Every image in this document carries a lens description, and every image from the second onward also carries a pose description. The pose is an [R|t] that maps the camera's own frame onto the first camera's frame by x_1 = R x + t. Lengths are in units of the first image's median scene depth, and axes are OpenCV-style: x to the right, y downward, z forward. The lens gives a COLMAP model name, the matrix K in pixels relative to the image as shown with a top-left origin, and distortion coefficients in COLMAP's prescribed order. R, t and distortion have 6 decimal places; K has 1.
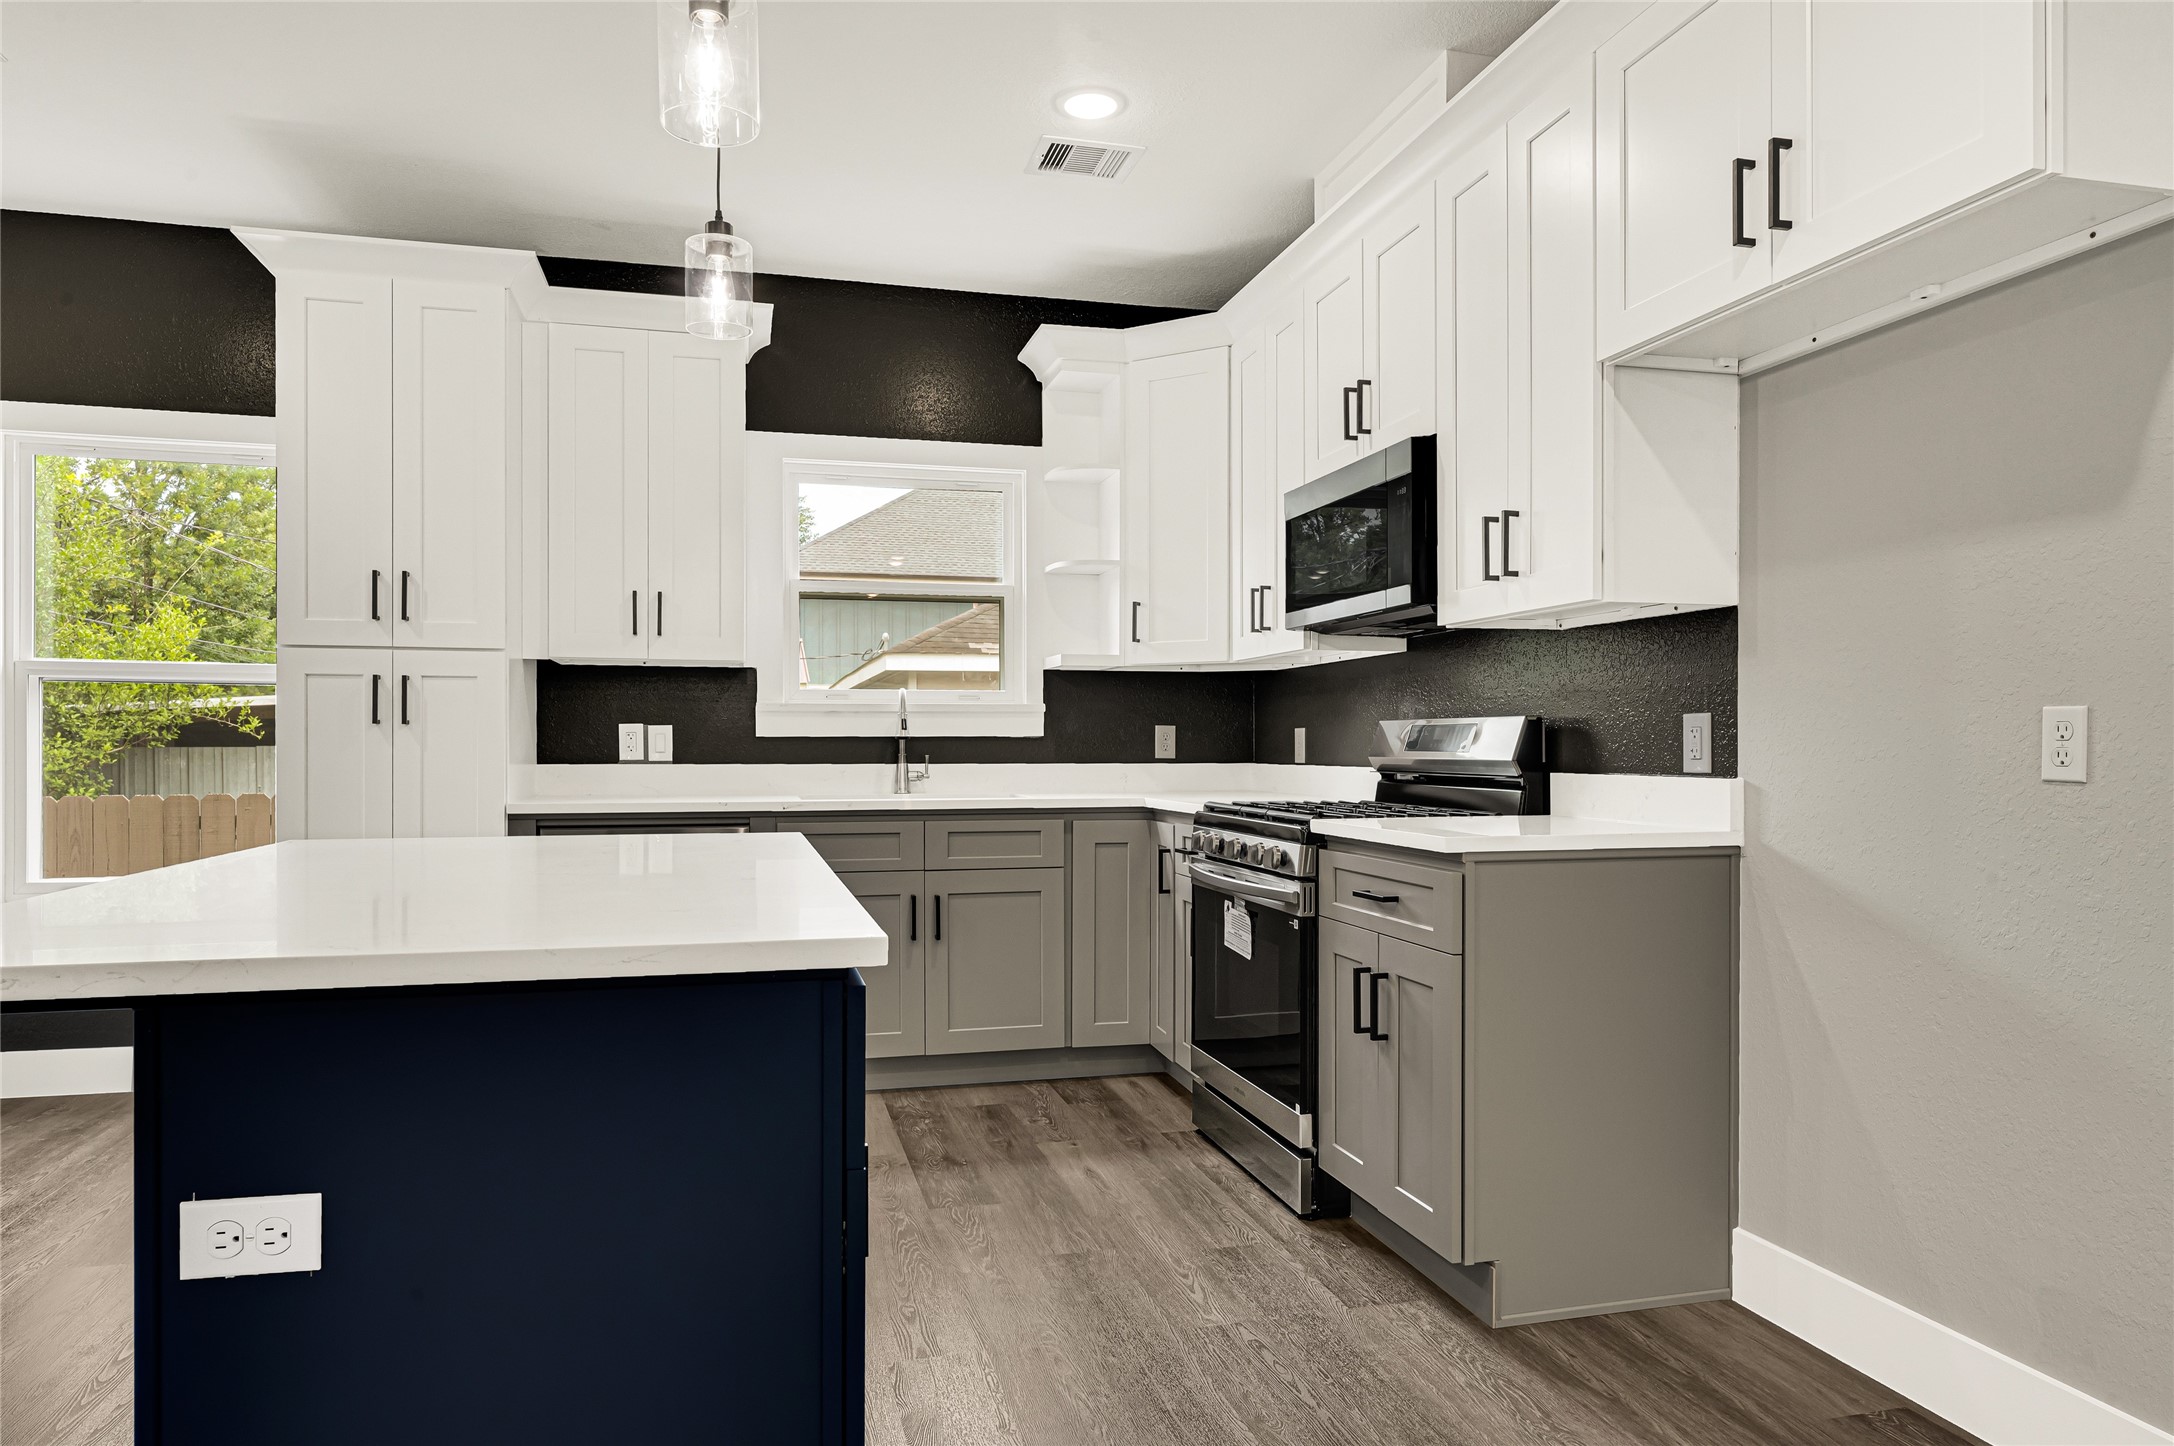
lens RADIAL K [[1334.3, 0, 1085.0], [0, 1334.3, 749.9], [0, 0, 1]] dist [0.003051, 0.000450]
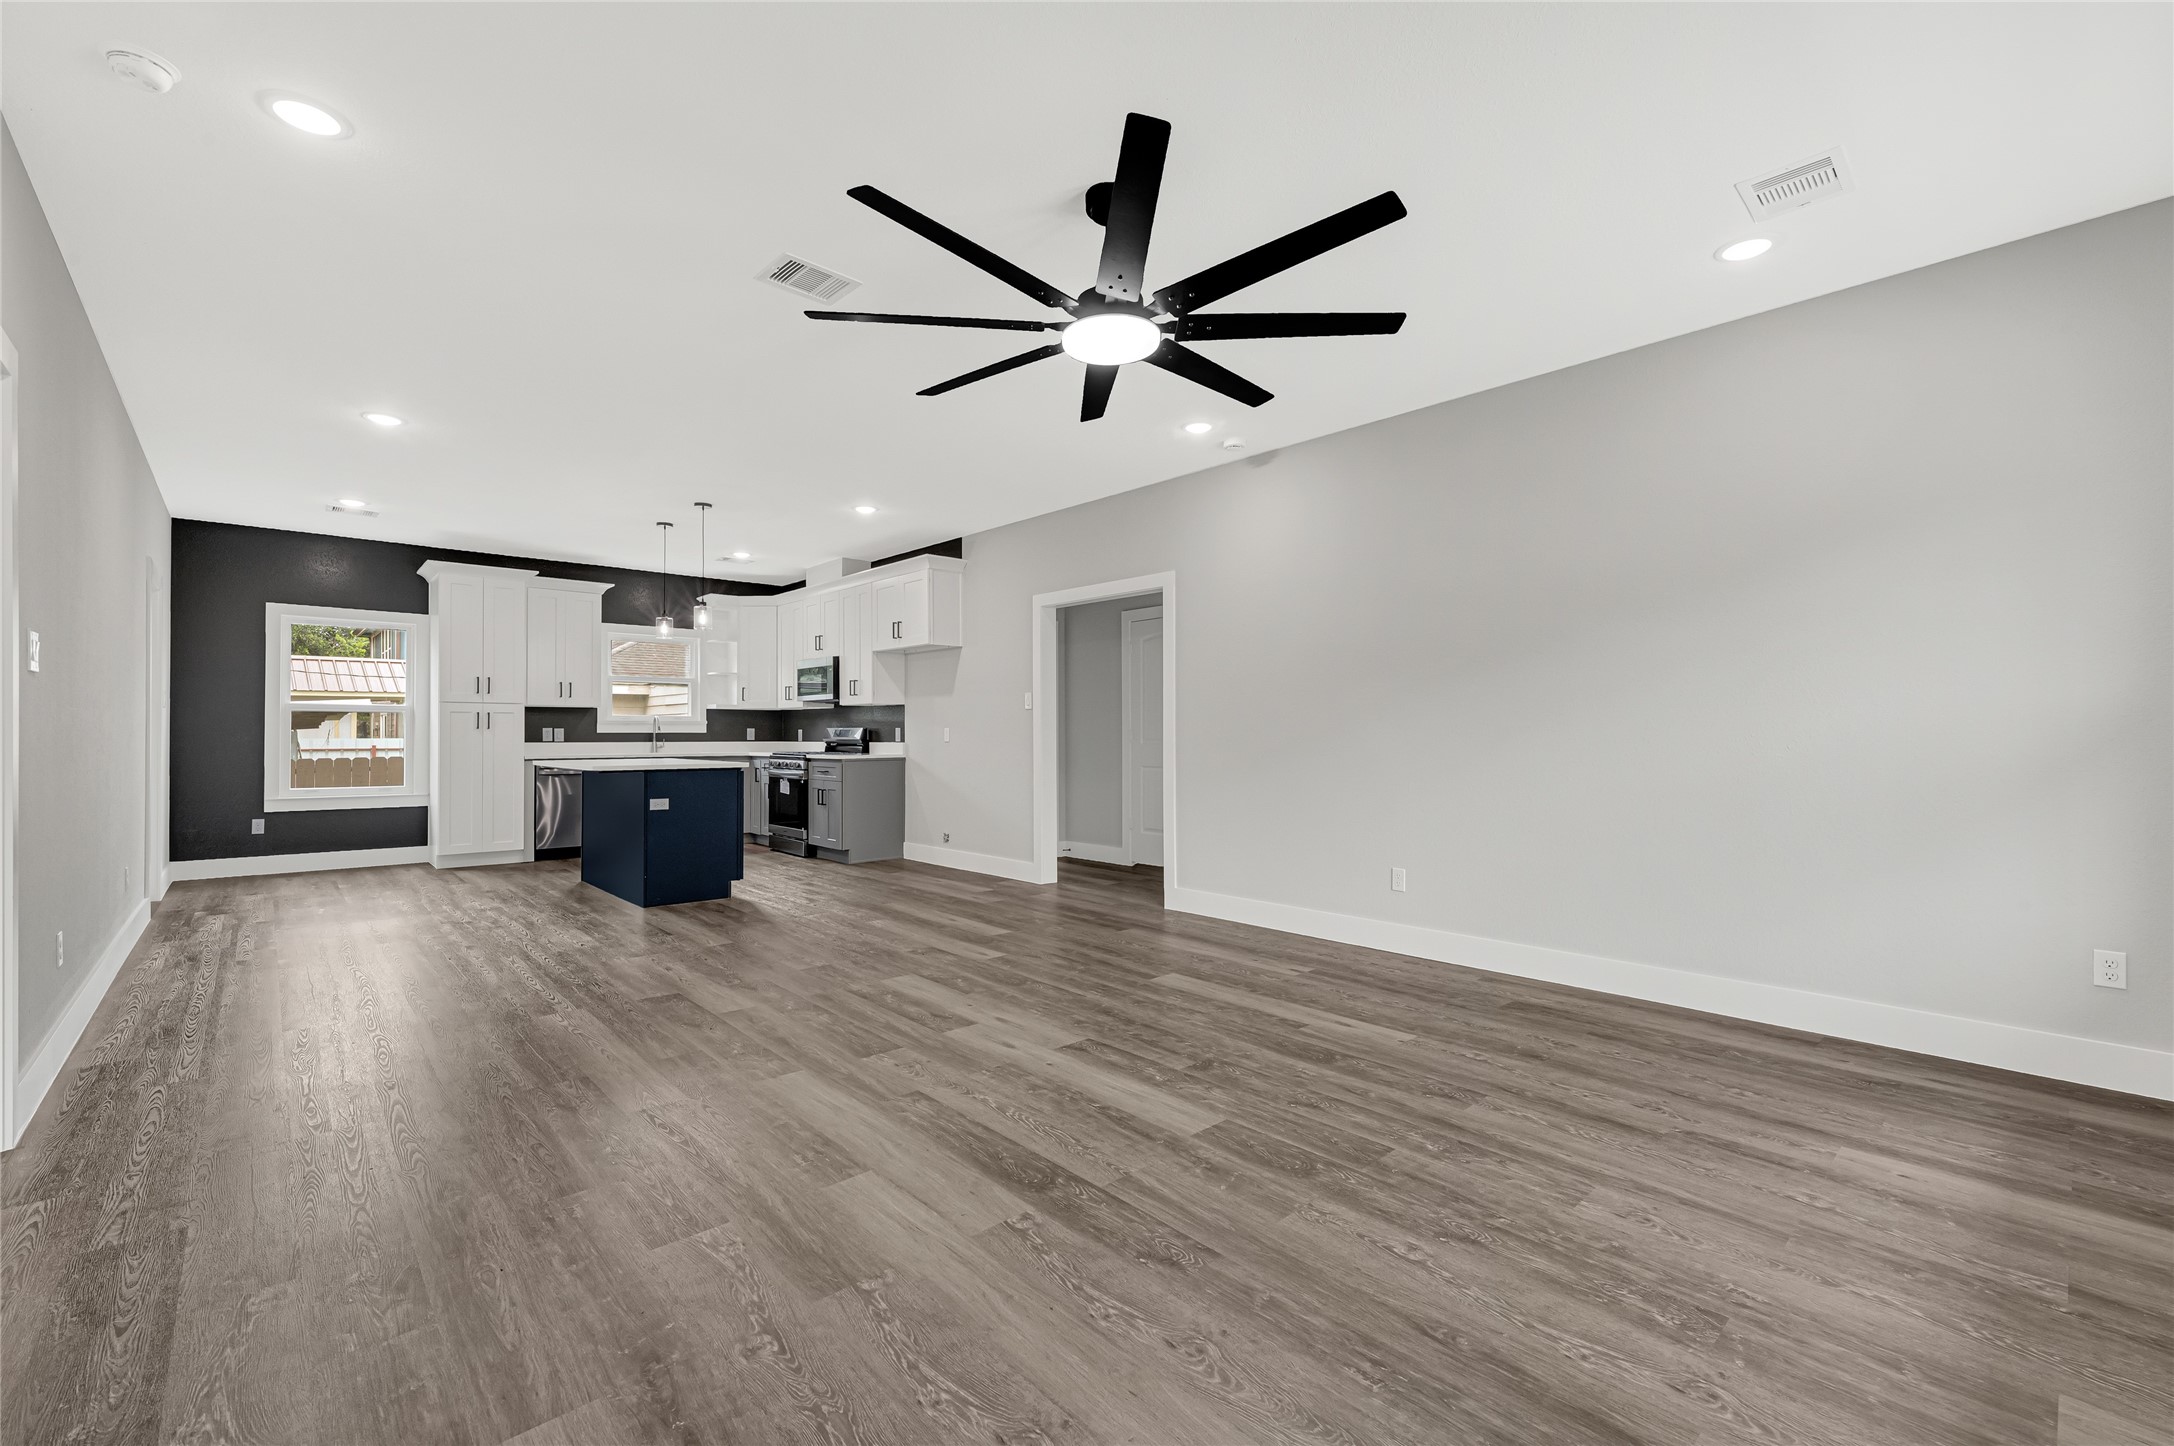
lens RADIAL K [[893.4, 0, 1087.0], [0, 893.4, 723.0], [0, 0, 1]] dist [0.000488, 0.000019]
pose [[0.883590, 0.003819, 0.468246, -0.269251], [0.003628, 0.999881, -0.015002, 0.002033], [-0.468248, 0.014955, 0.883471, -1.384066]]
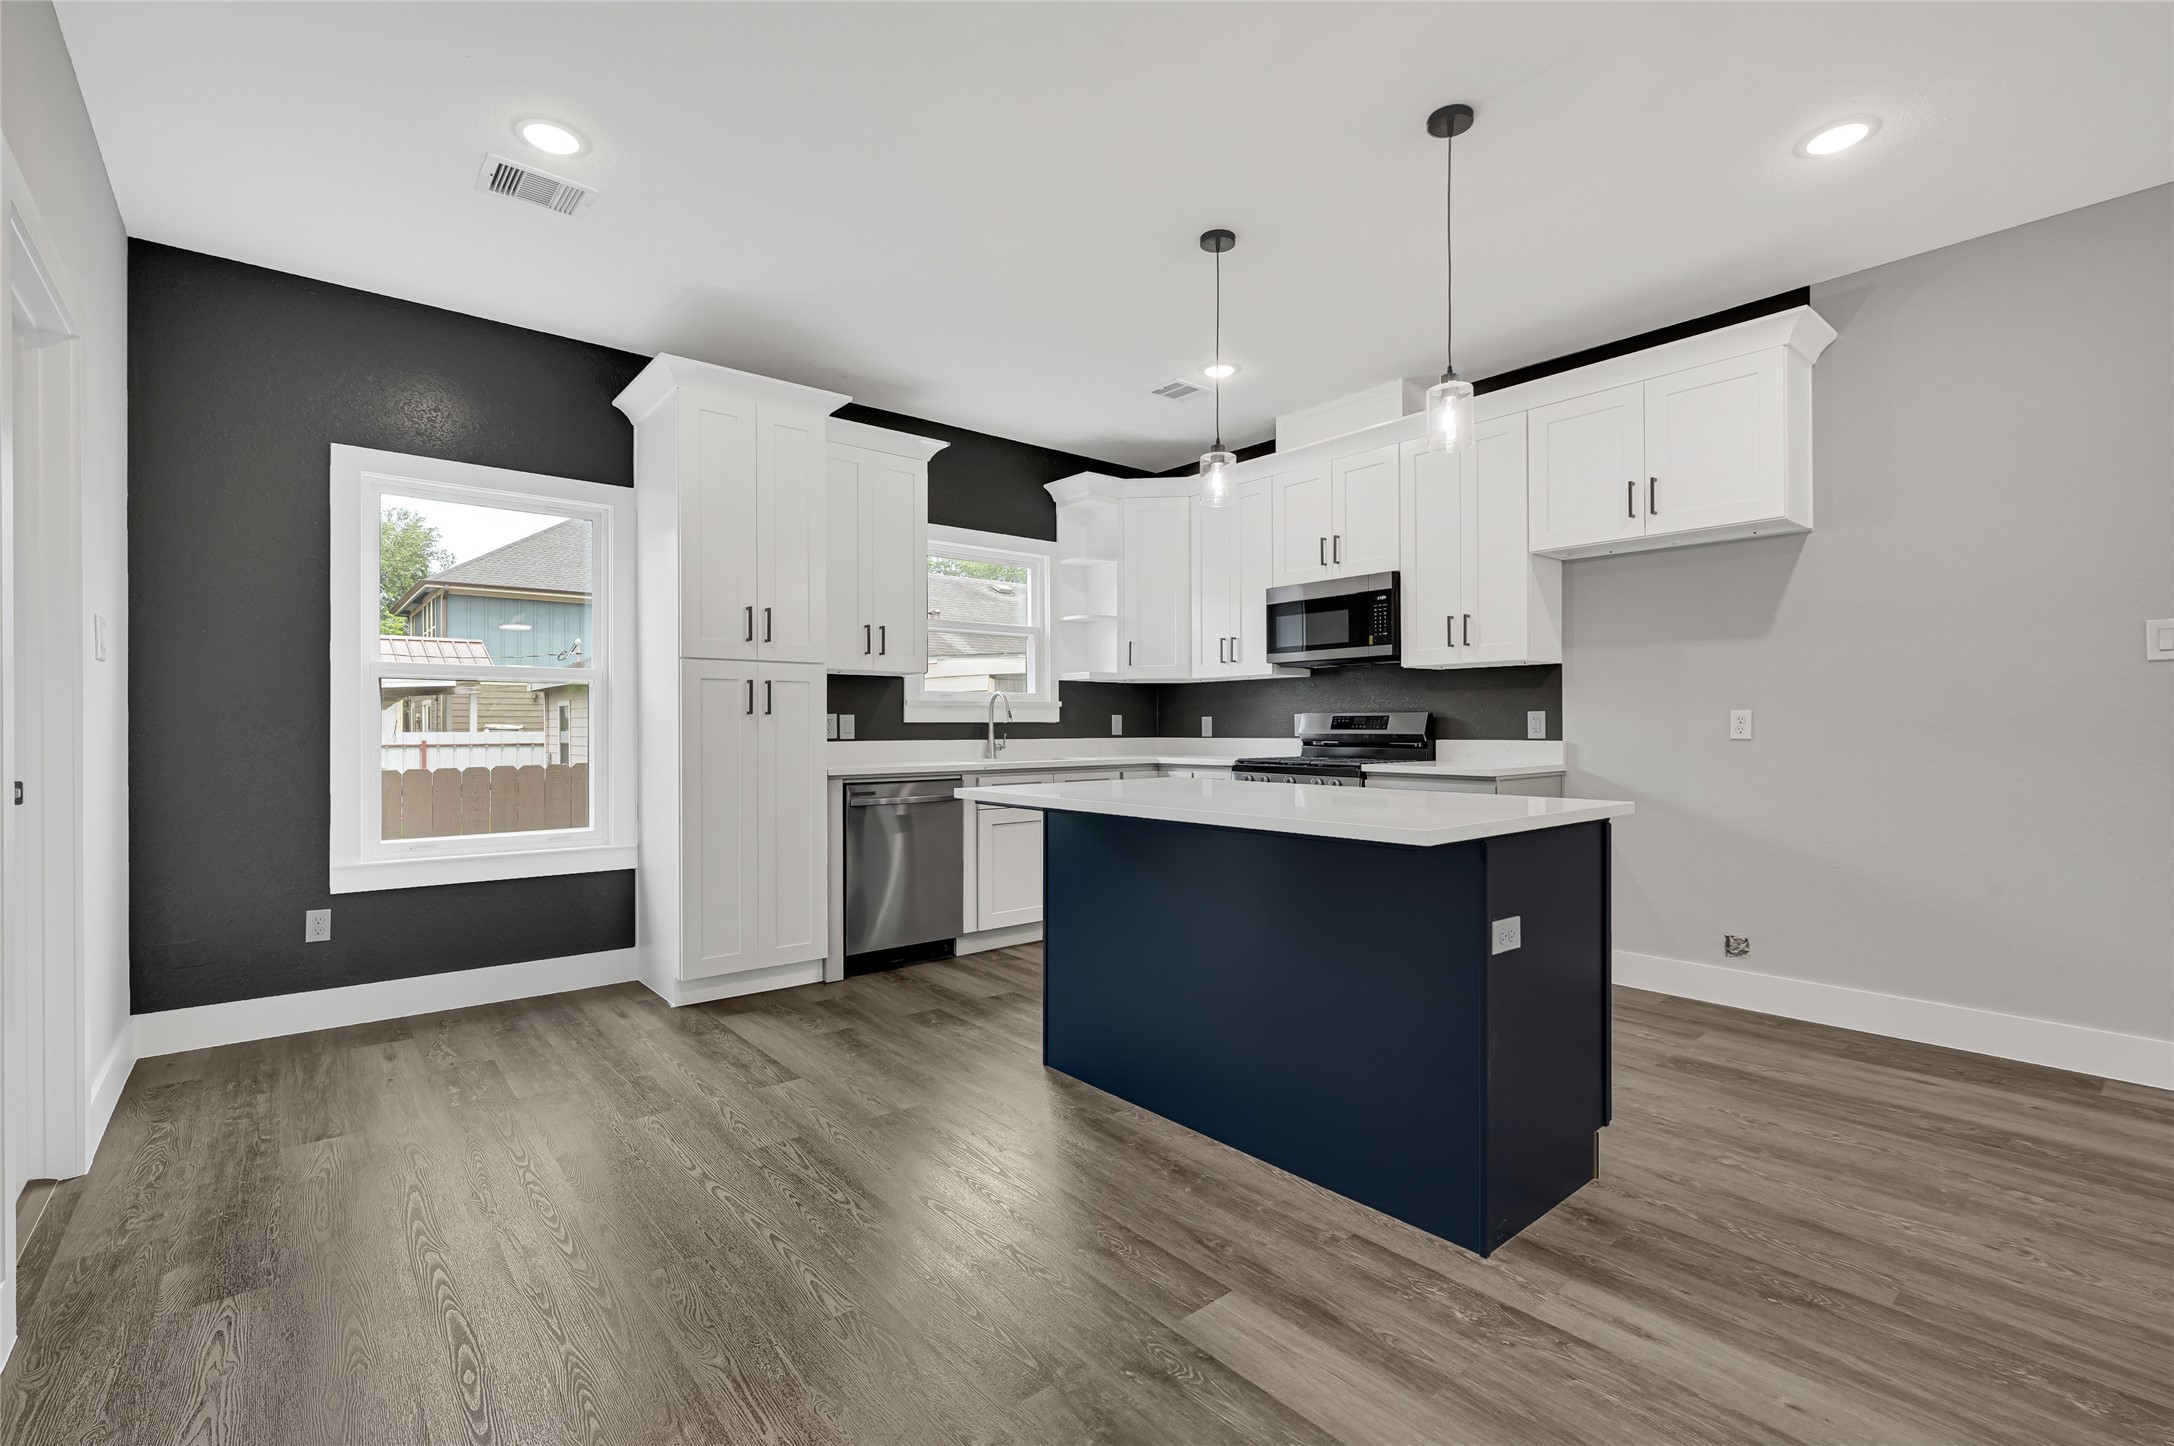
lens RADIAL K [[948.4, 0, 1087.0], [0, 948.4, 723.0], [0, 0, 1]] dist [-0.000675, 0.000060]
pose [[0.903205, -0.002552, 0.429202, -0.646552], [0.005529, 0.999969, -0.005689, -0.002581], [-0.429174, 0.007512, 0.903190, -0.066345]]
